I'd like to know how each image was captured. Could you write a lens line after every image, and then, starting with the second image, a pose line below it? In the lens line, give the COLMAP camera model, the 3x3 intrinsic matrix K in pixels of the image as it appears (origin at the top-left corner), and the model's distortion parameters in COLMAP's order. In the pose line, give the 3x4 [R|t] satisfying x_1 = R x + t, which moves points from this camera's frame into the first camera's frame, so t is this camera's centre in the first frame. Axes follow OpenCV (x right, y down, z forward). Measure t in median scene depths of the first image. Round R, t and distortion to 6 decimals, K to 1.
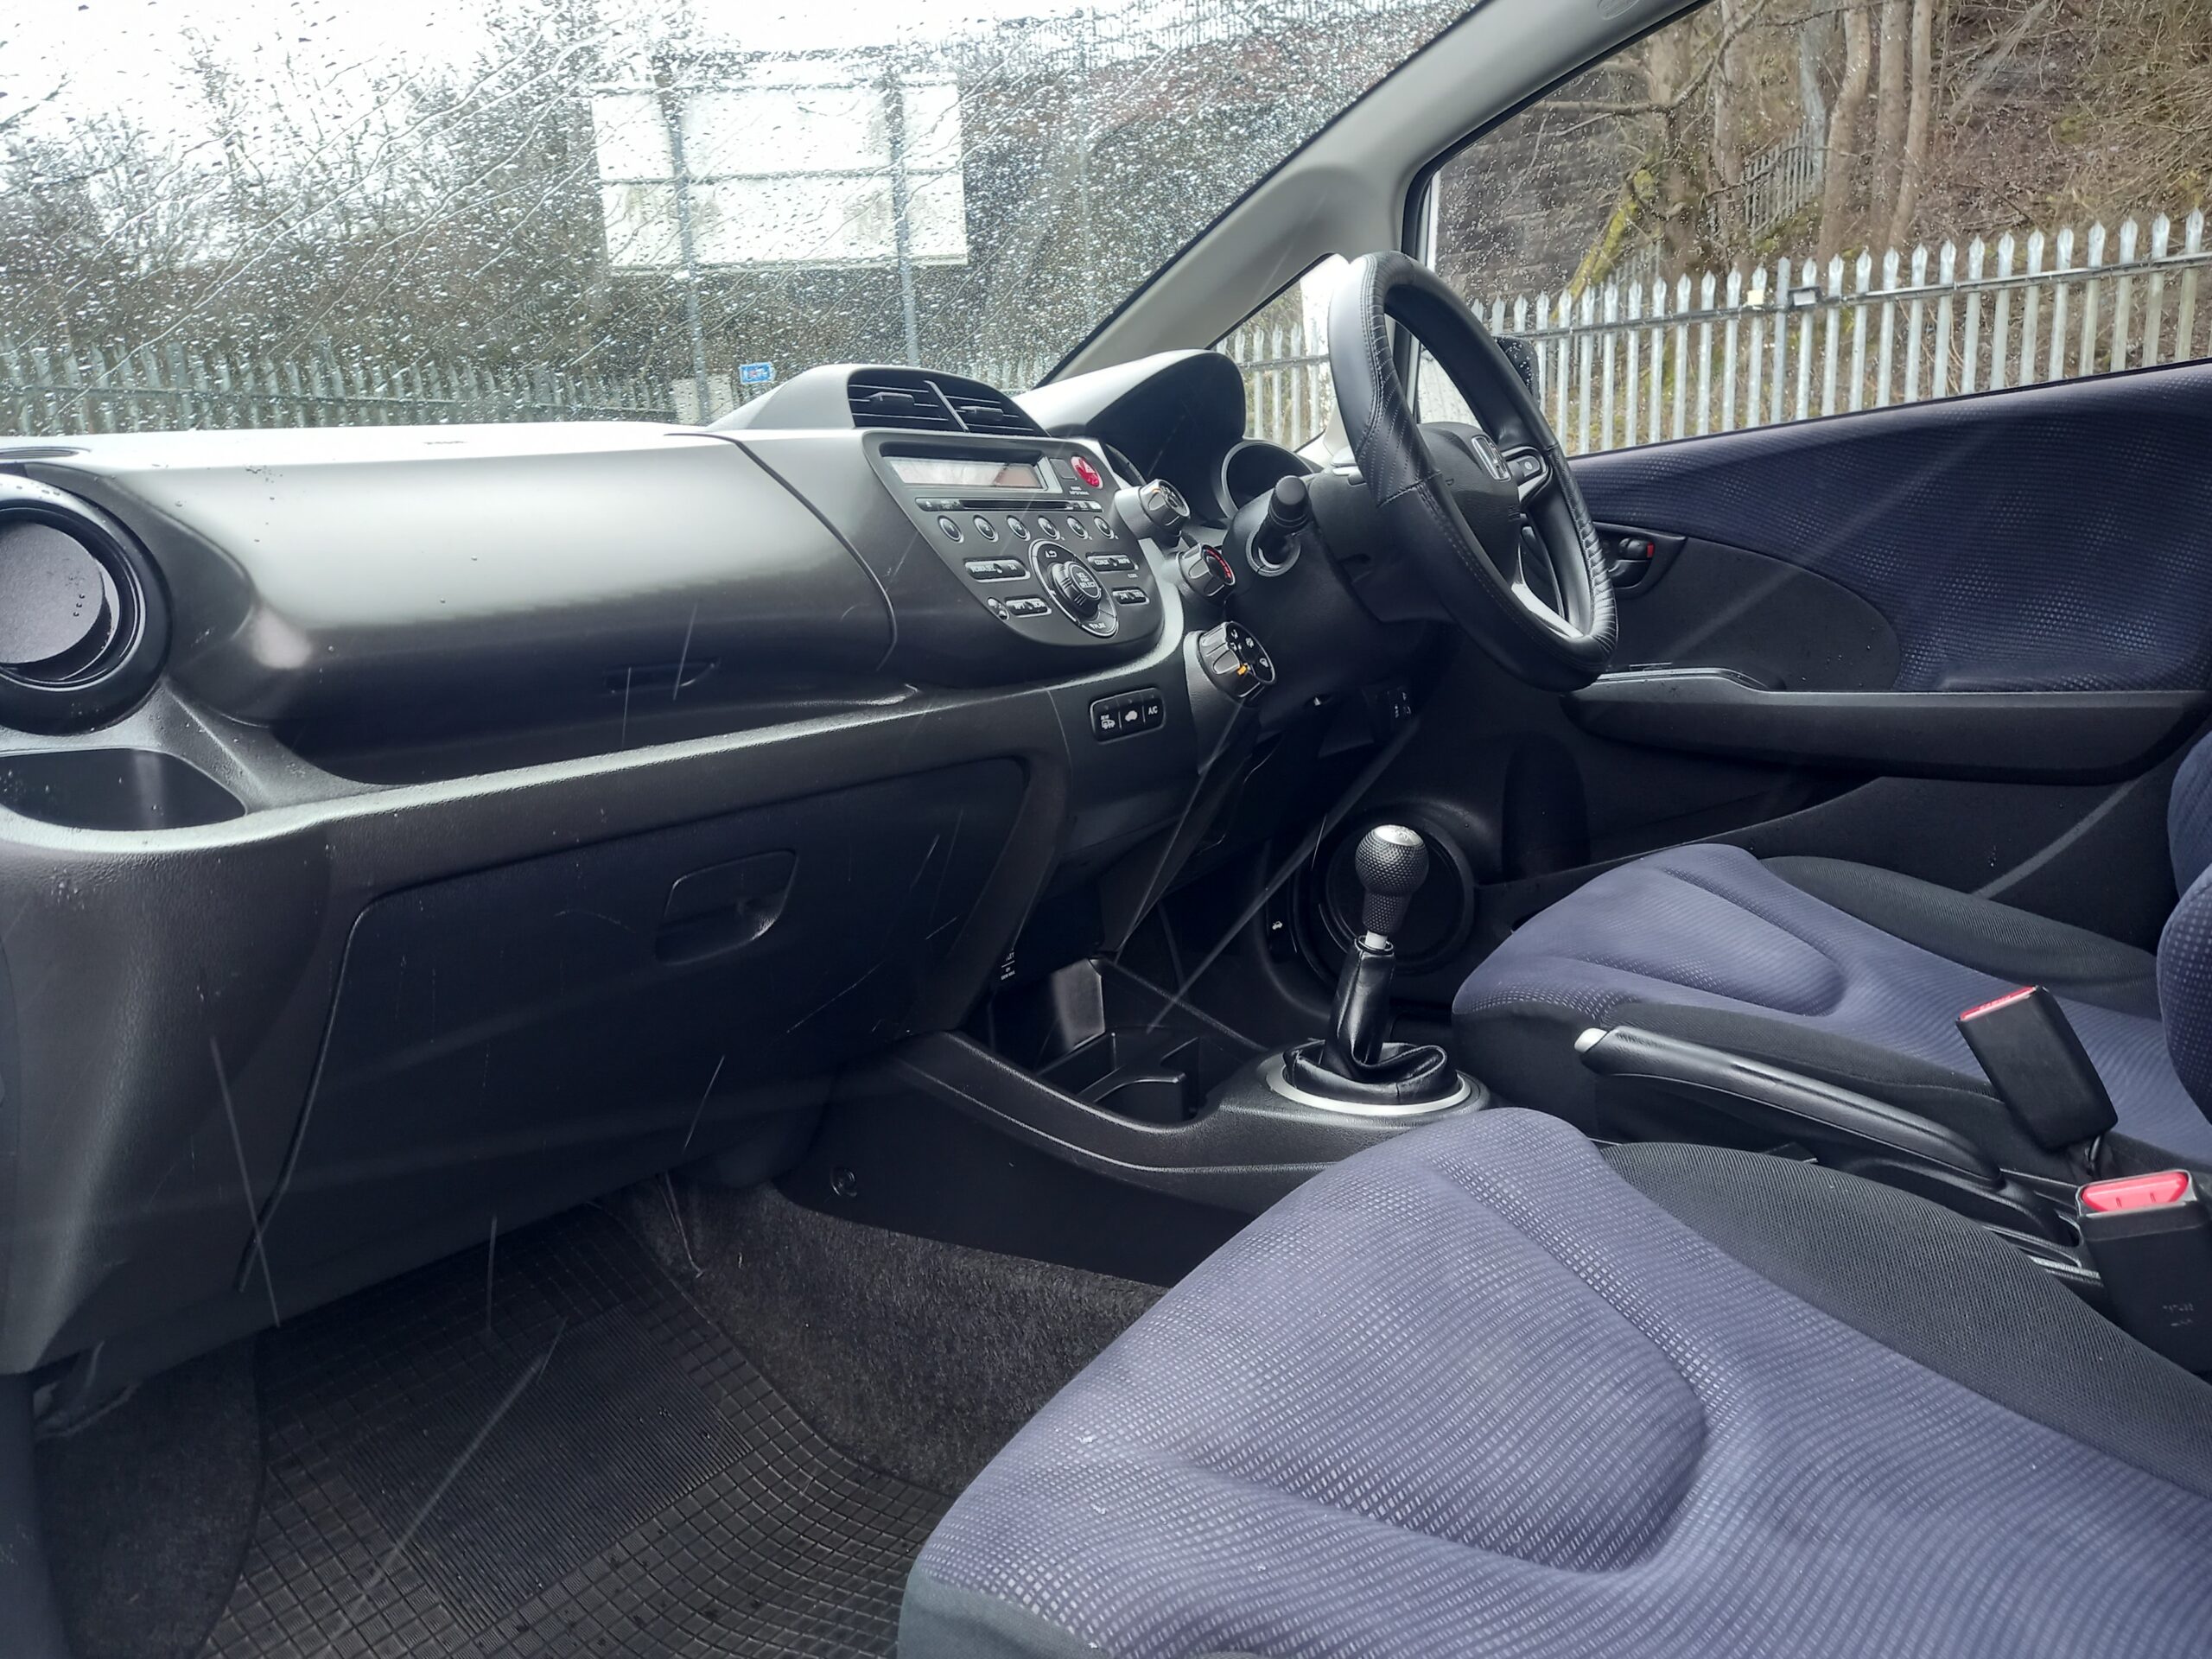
lens RADIAL K [[1618.6, 0, 1111.4], [0, 1618.6, 840.1], [0, 0, 1]] dist [0.066611, -0.067991]
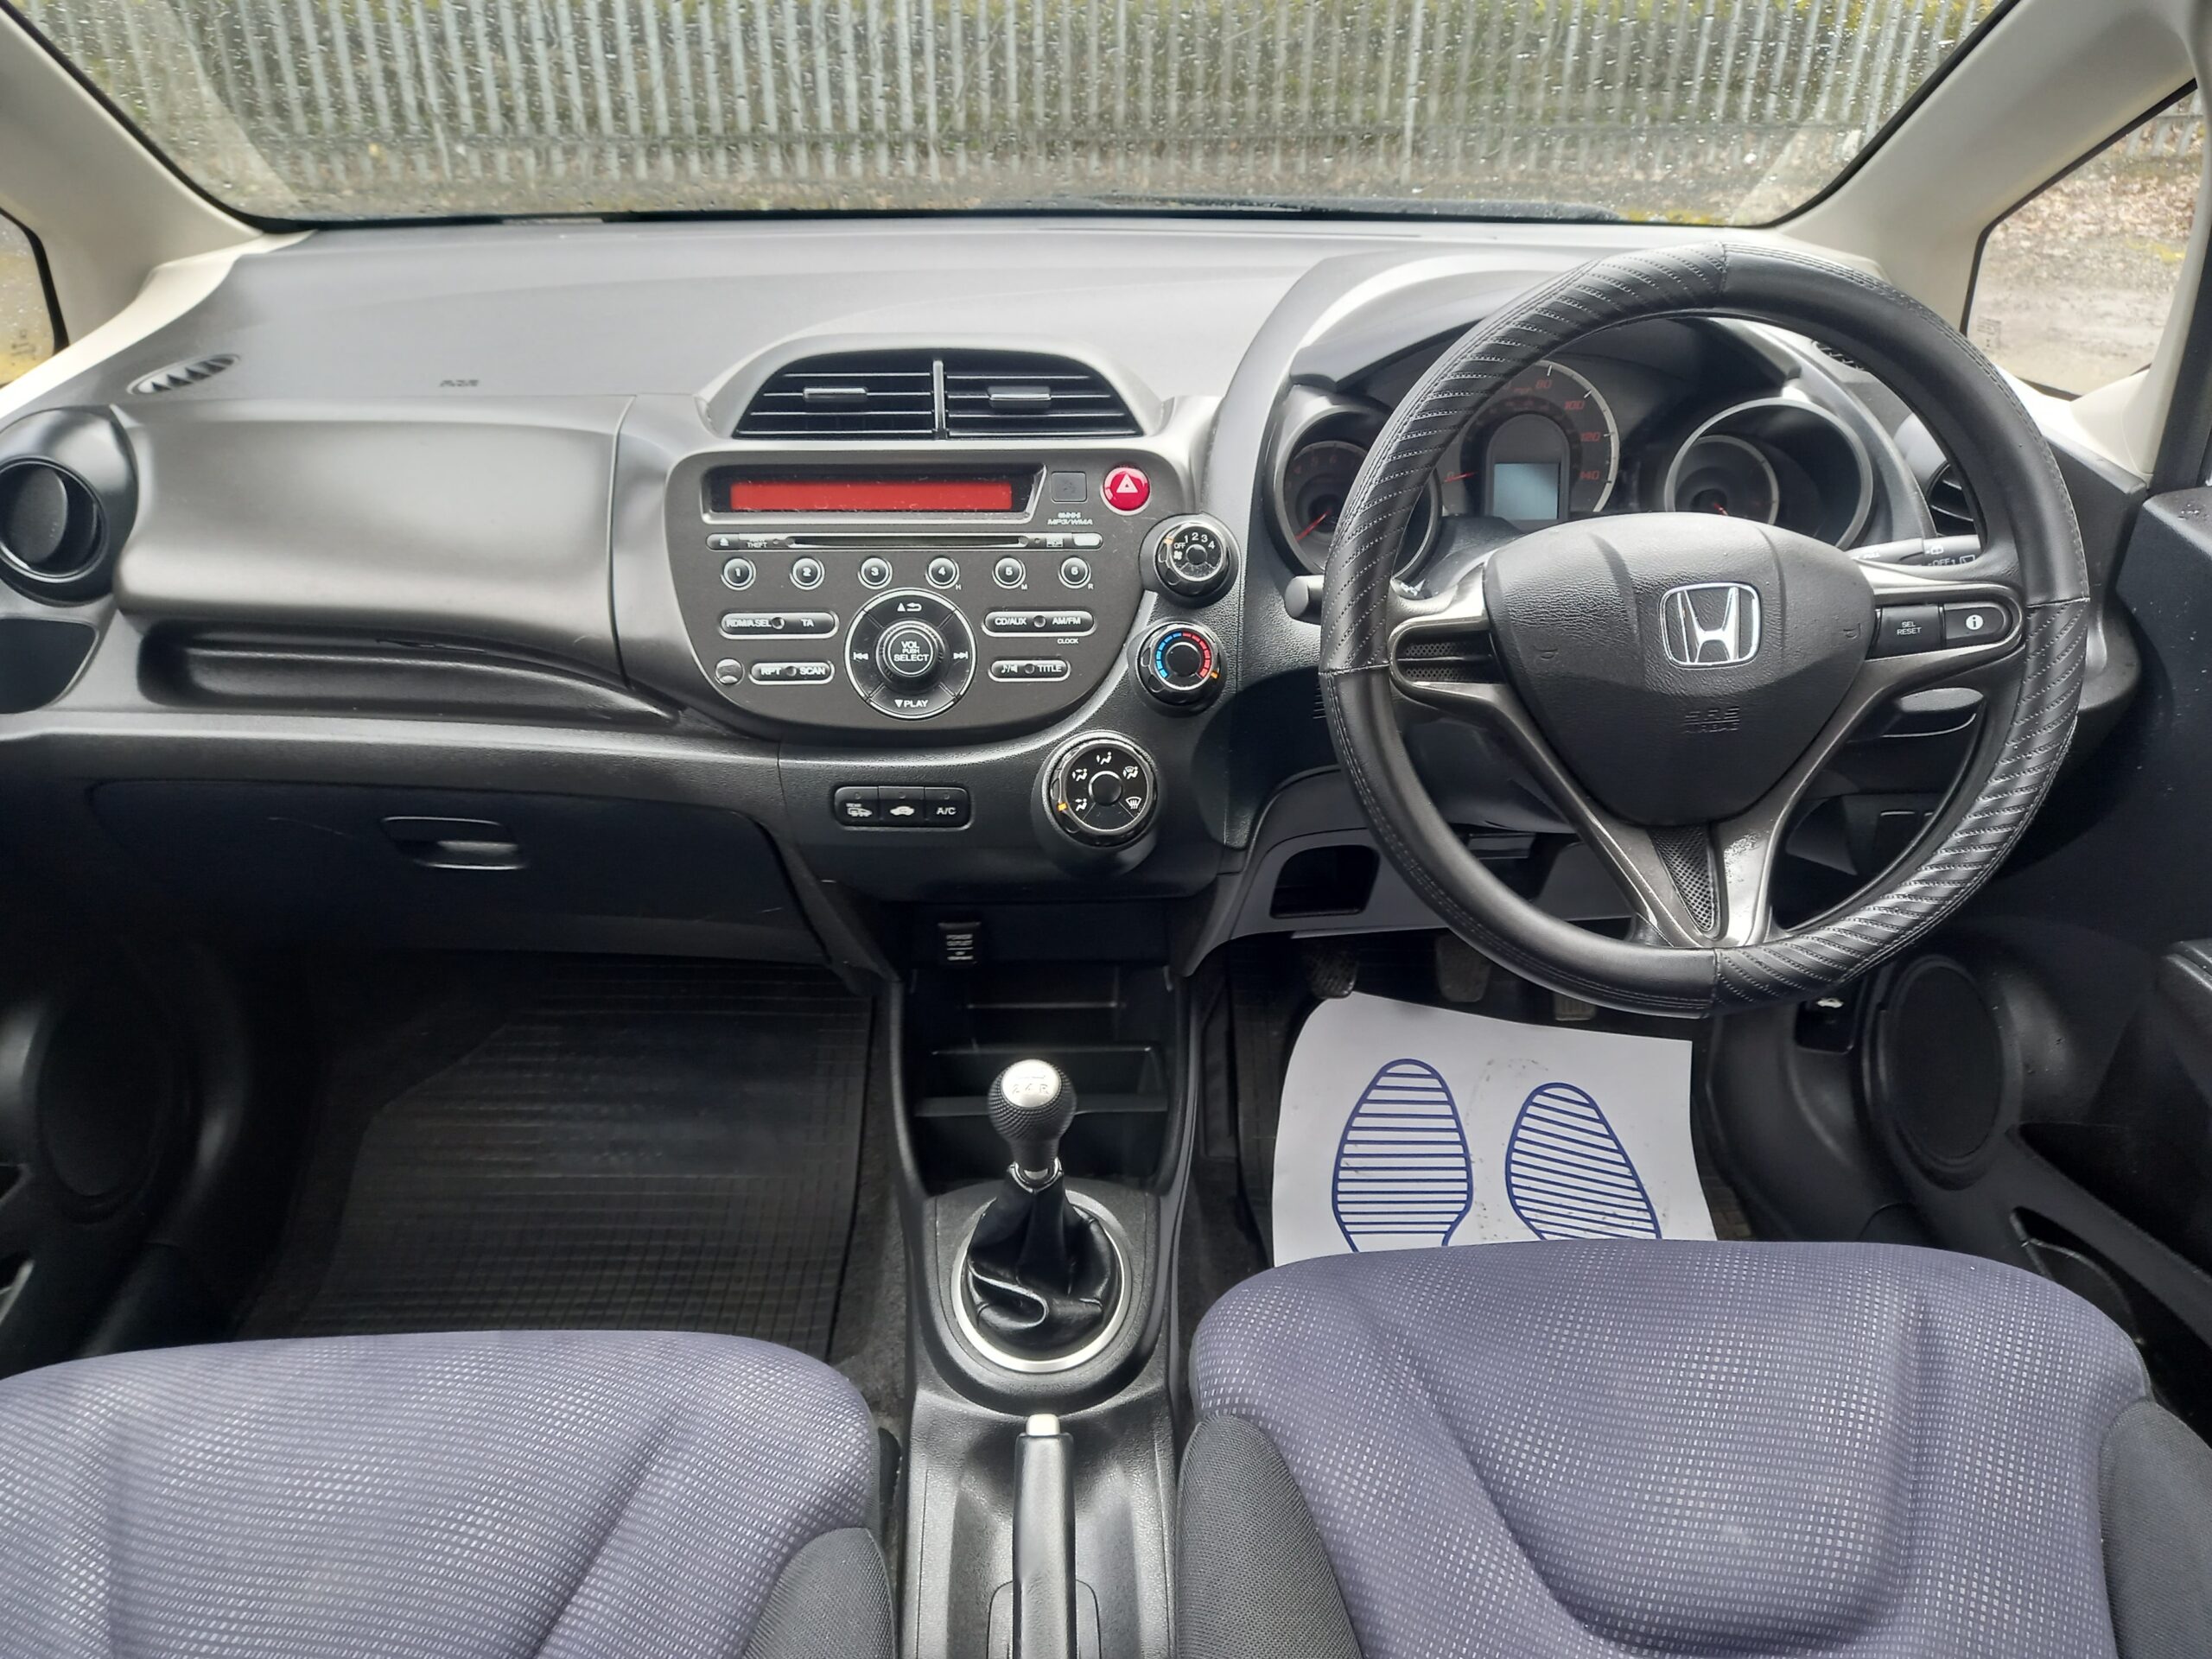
lens RADIAL K [[1628.7, 0, 1106.7], [0, 1628.7, 843.4], [0, 0, 1]] dist [0.073732, -0.086522]
pose [[0.553559, 0.466638, -0.689798, 0.682730], [-0.197555, 0.878213, 0.435562, -0.459521], [0.809039, -0.104836, 0.578329, 0.528702]]
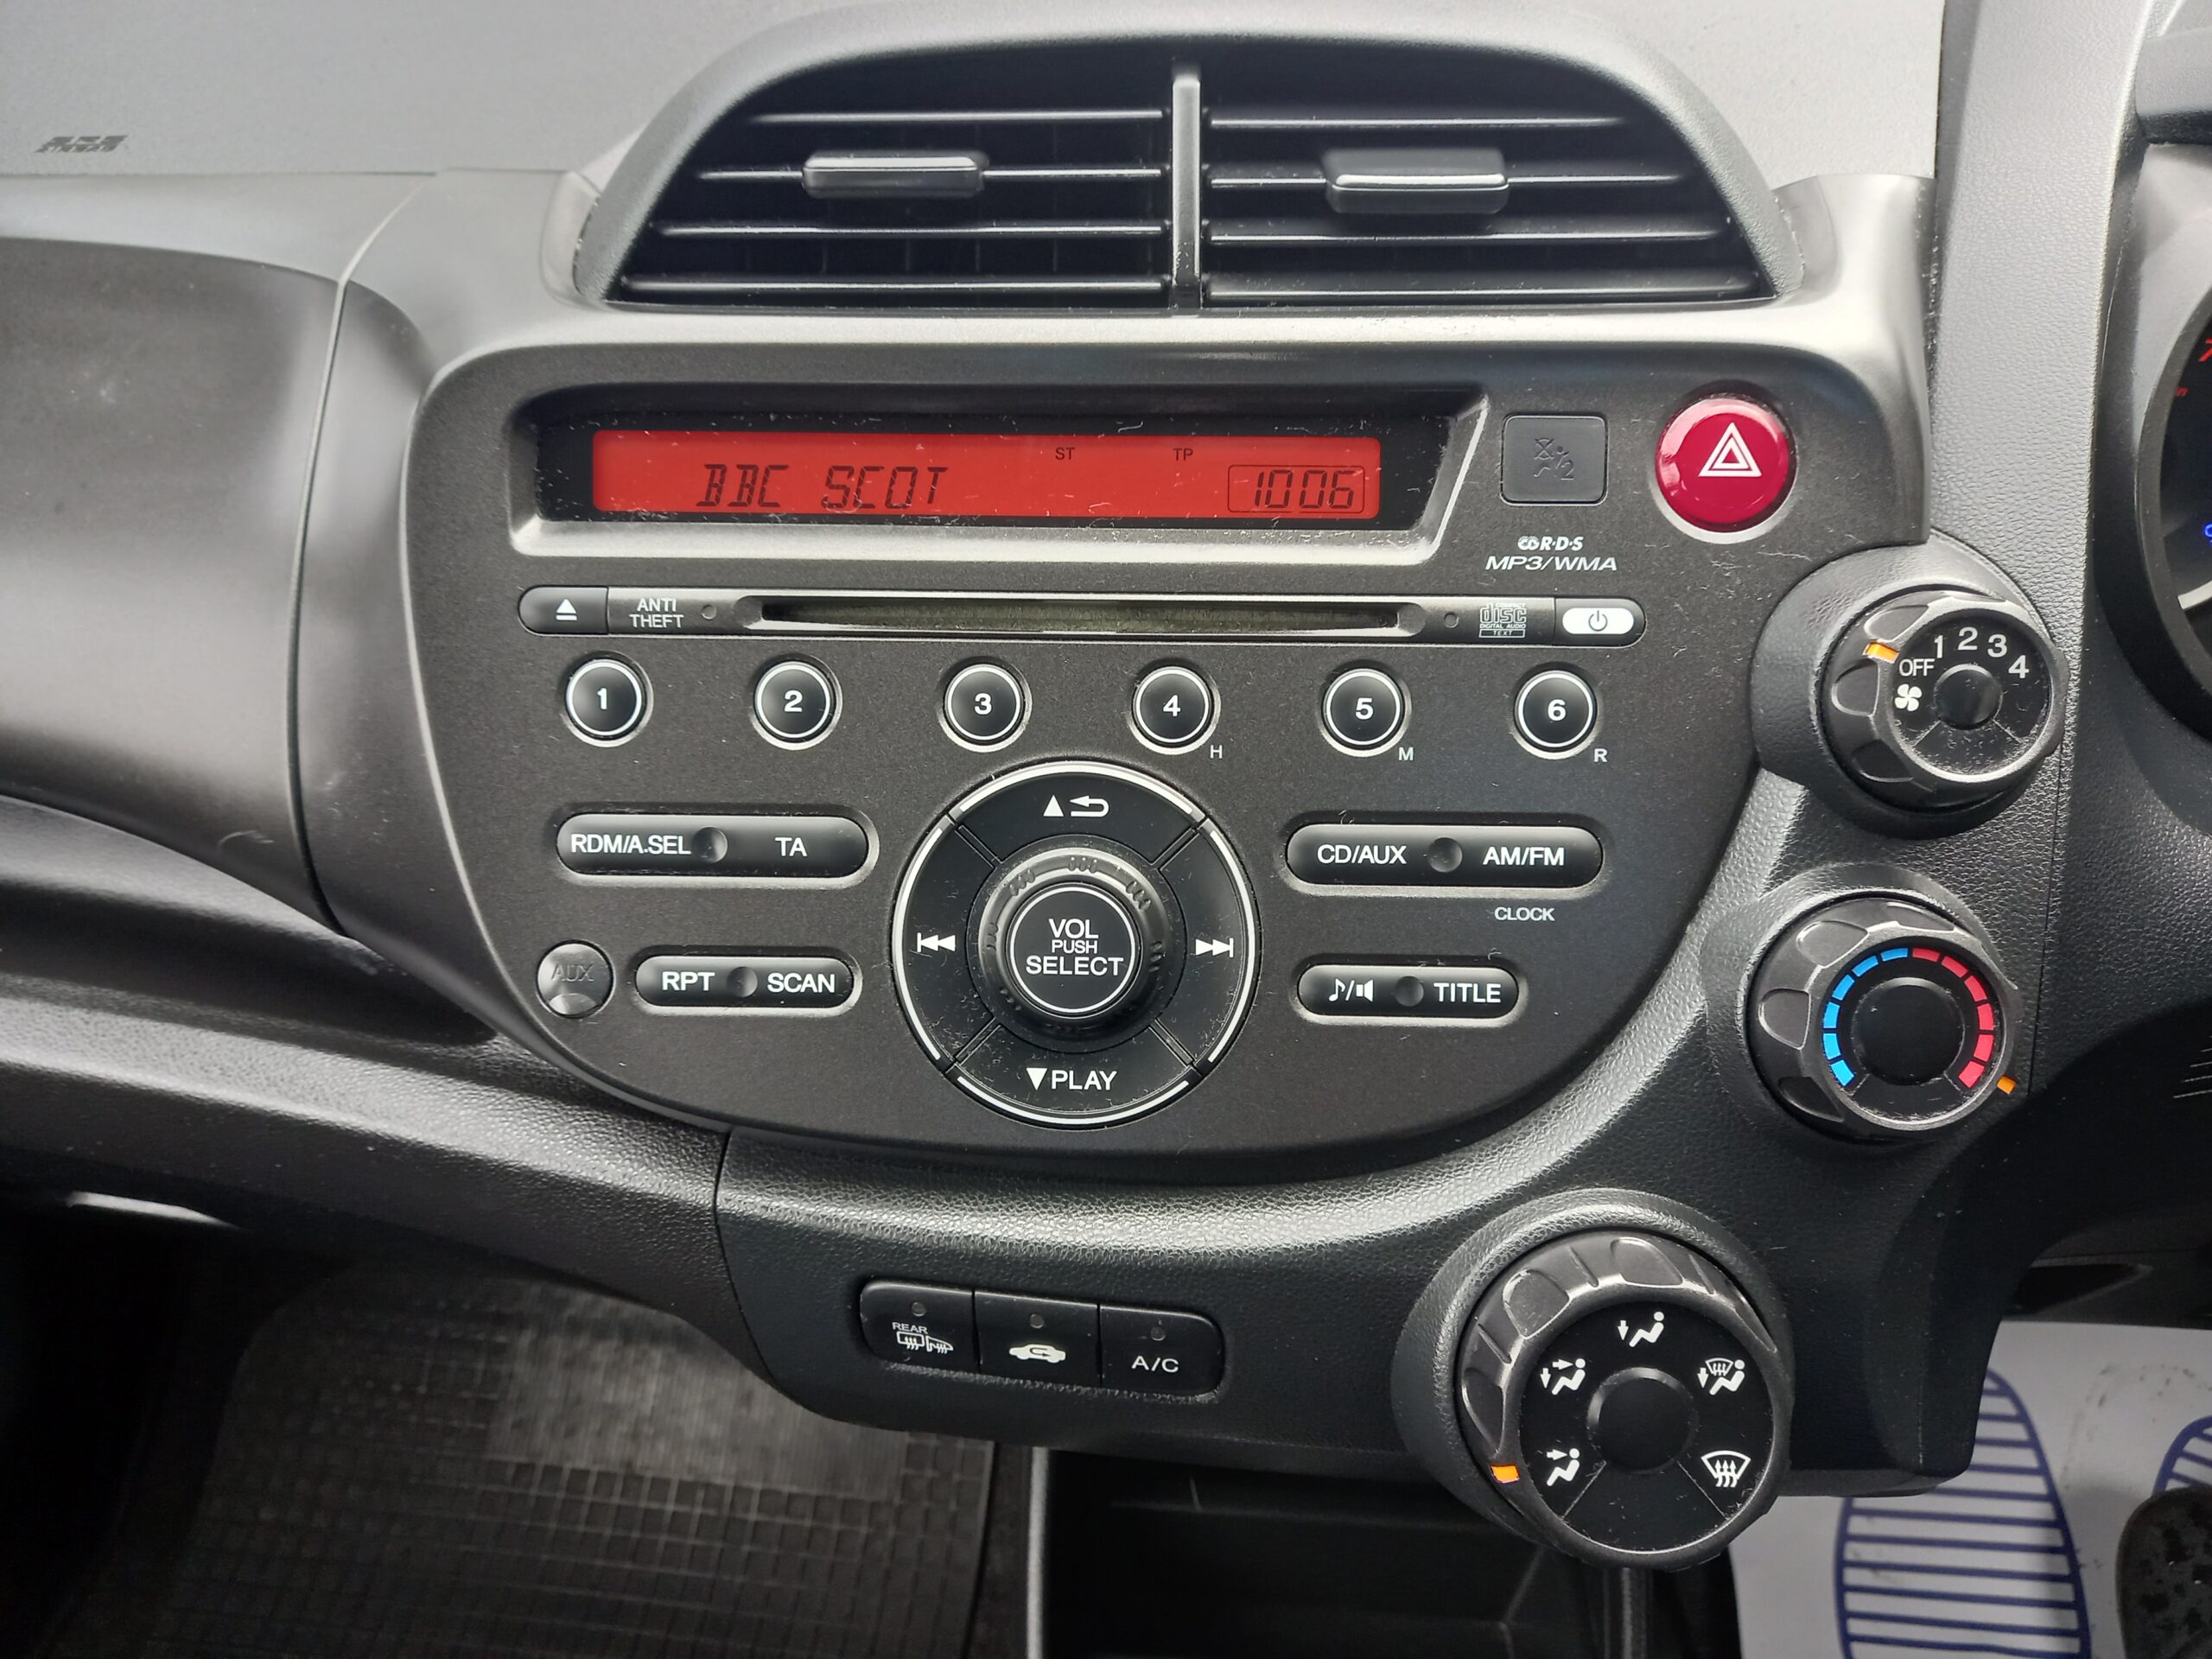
lens RADIAL K [[1643.6, 0, 1107.8], [0, 1643.6, 845.9], [0, 0, 1]] dist [0.055996, -0.066989]
pose [[0.443382, 0.578711, -0.684475, 0.183010], [-0.173025, 0.804536, 0.568140, -0.340611], [0.879474, -0.133472, 0.456848, 0.823732]]
